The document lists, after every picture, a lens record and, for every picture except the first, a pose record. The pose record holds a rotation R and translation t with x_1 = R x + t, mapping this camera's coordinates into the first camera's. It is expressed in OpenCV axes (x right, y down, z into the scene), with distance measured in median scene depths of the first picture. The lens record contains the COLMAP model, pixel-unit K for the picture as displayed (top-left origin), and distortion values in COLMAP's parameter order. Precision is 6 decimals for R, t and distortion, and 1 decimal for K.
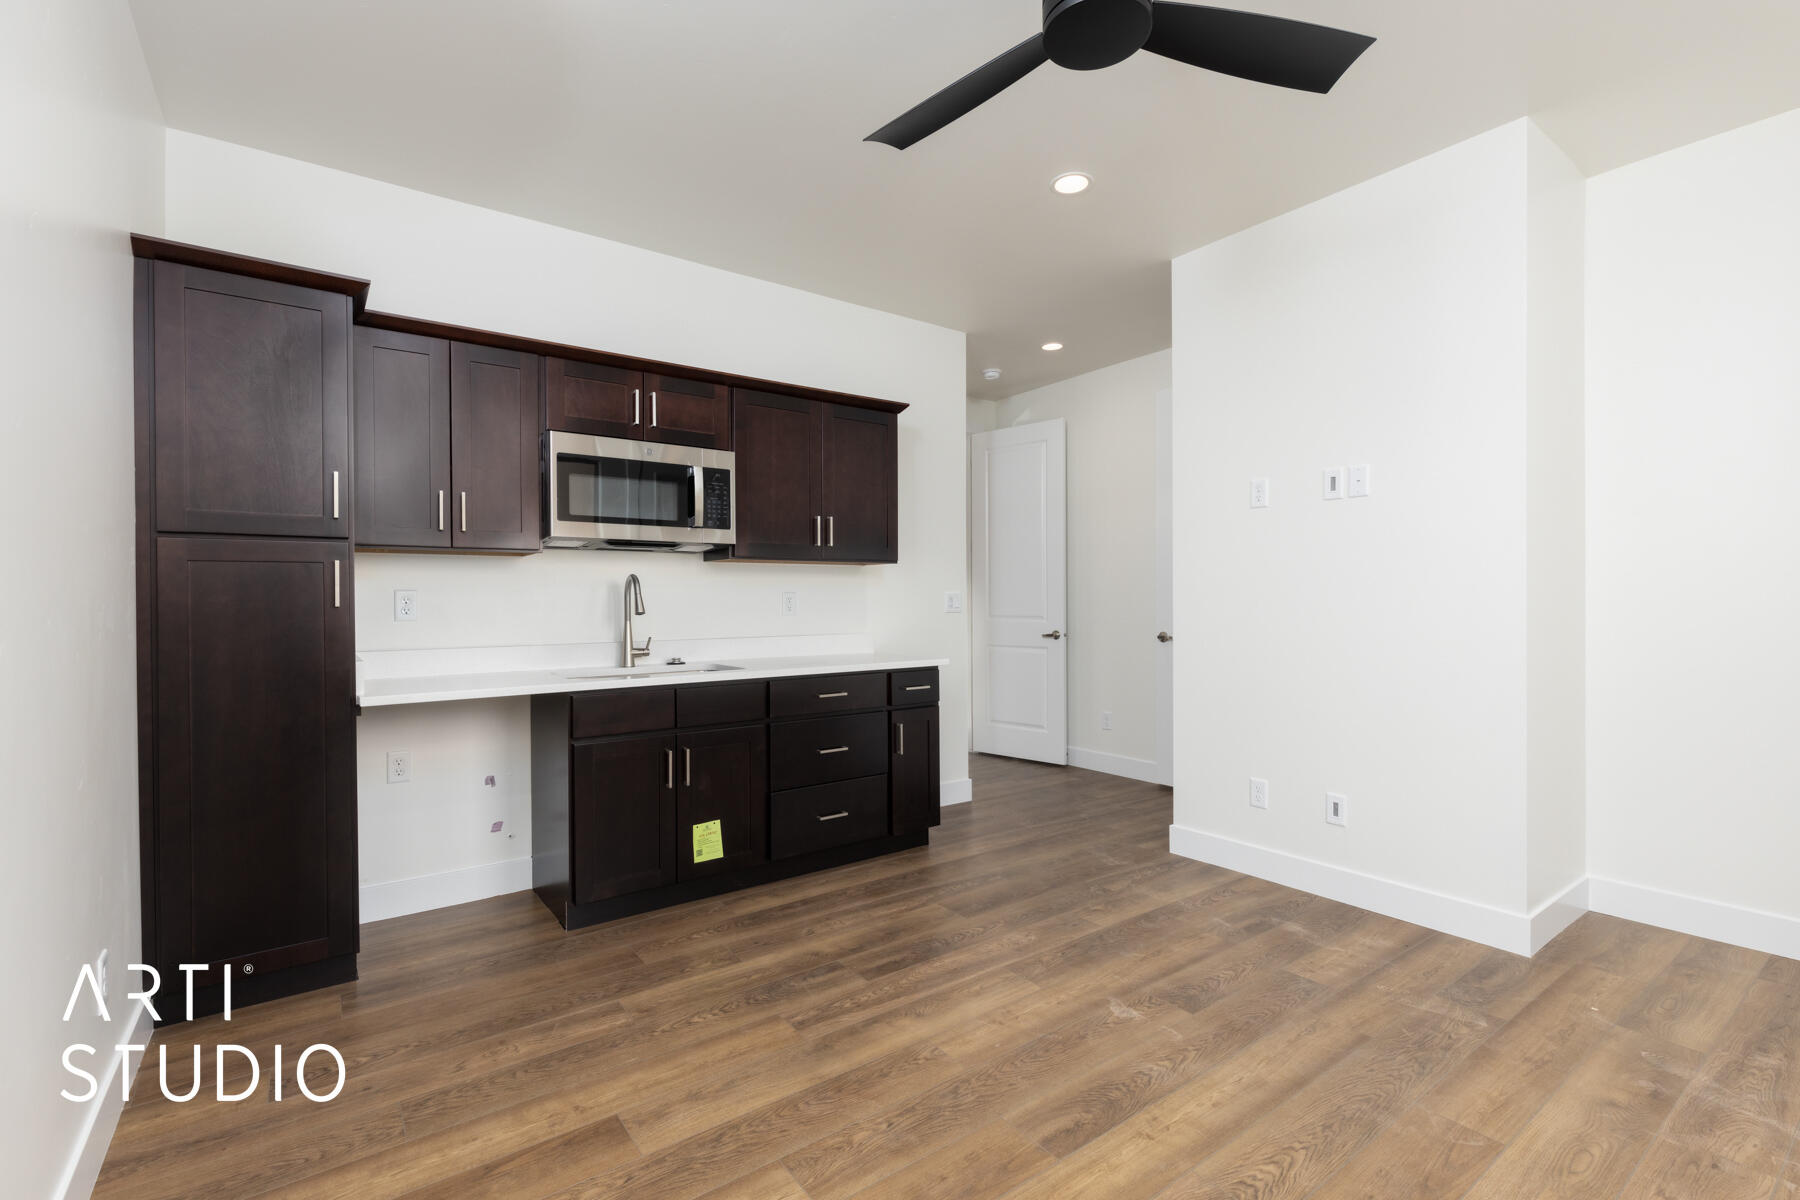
lens RADIAL K [[838.9, 0, 900.0], [0, 838.9, 600.0], [0, 0, 1]] dist [0.000955, 0.000148]
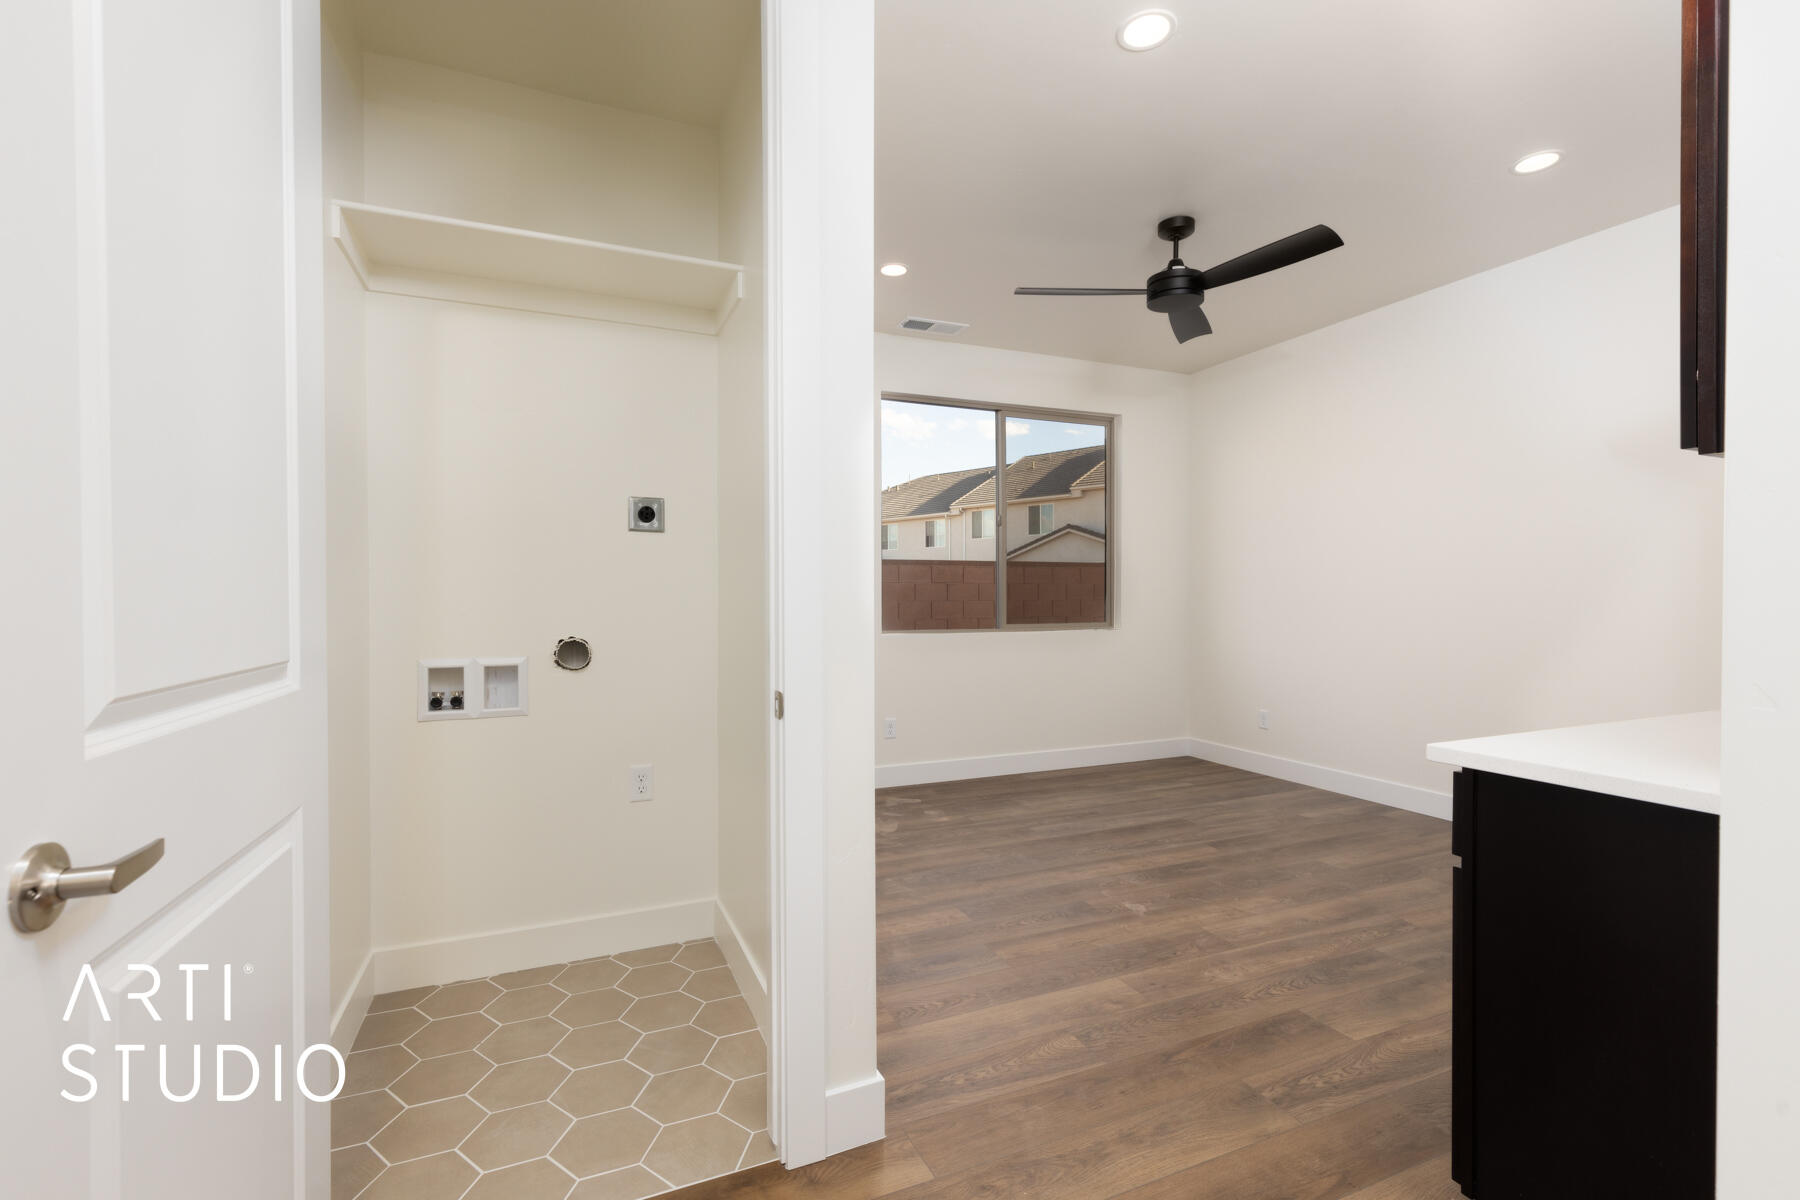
lens RADIAL K [[838.9, 0, 900.0], [0, 838.9, 600.0], [0, 0, 1]] dist [0.000955, 0.000148]
pose [[-0.977465, 0.007343, 0.210968, 0.309431], [0.009445, 0.999915, 0.008958, -0.000804], [-0.210884, 0.010748, -0.977452, 2.095397]]
